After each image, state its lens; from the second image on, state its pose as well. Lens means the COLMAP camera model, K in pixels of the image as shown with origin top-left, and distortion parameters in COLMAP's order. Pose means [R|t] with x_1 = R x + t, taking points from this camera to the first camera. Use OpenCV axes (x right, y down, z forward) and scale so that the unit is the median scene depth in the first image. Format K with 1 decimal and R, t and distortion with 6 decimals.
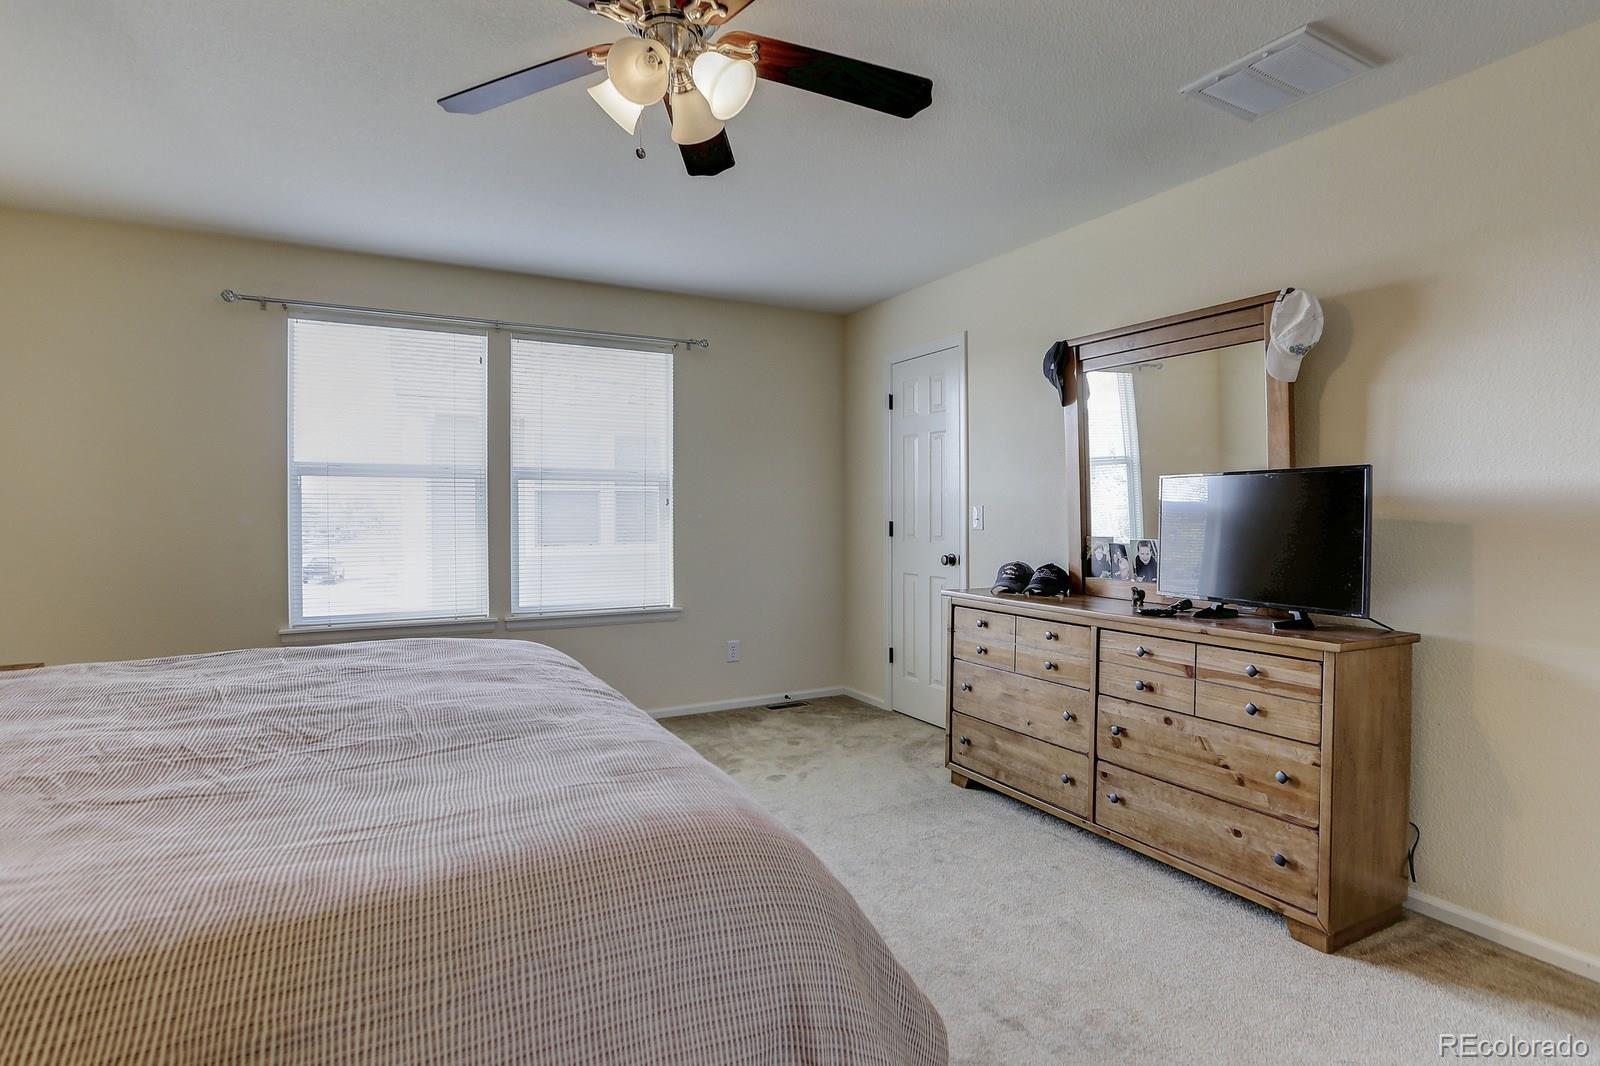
lens RADIAL K [[788.0, 0, 817.0], [0, 788.0, 517.3], [0, 0, 1]] dist [-0.052307, 0.025153]
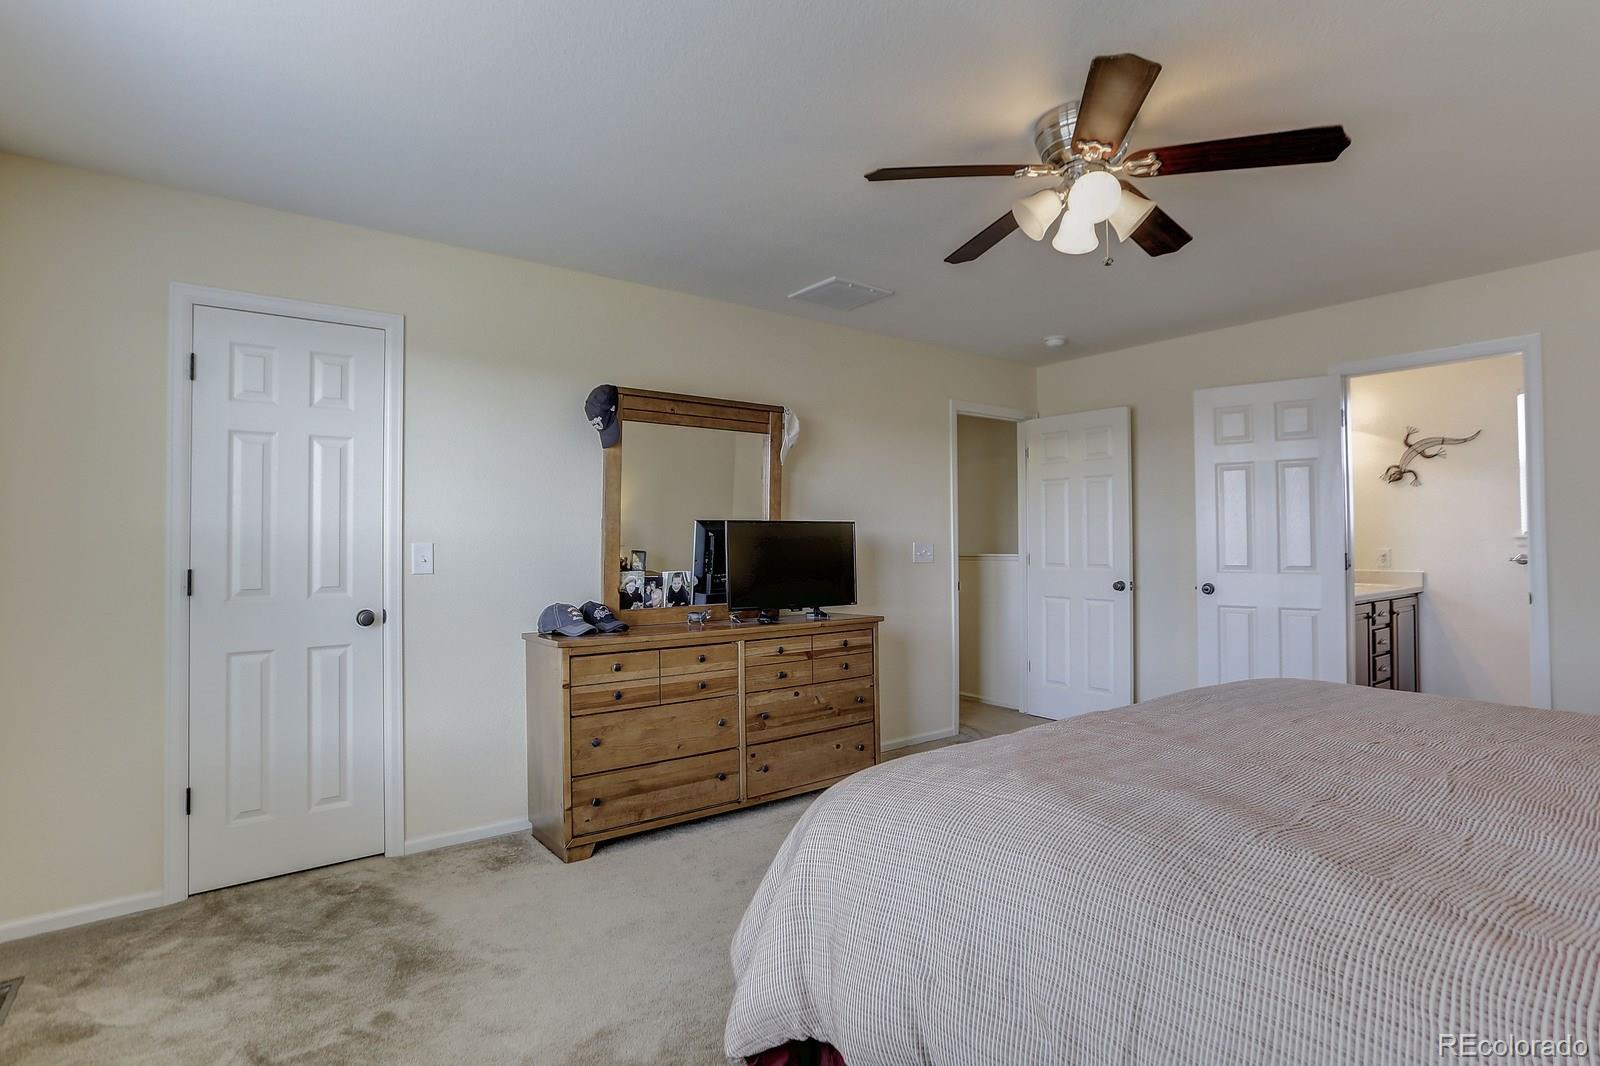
lens RADIAL K [[779.7, 0, 801.9], [0, 779.7, 512.8], [0, 0, 1]] dist [-0.052540, 0.023976]
pose [[-0.120923, 0.037447, 0.991955, -0.838784], [0.010719, 0.999279, -0.036417, -0.017639], [-0.992604, 0.006229, -0.121237, 0.984917]]
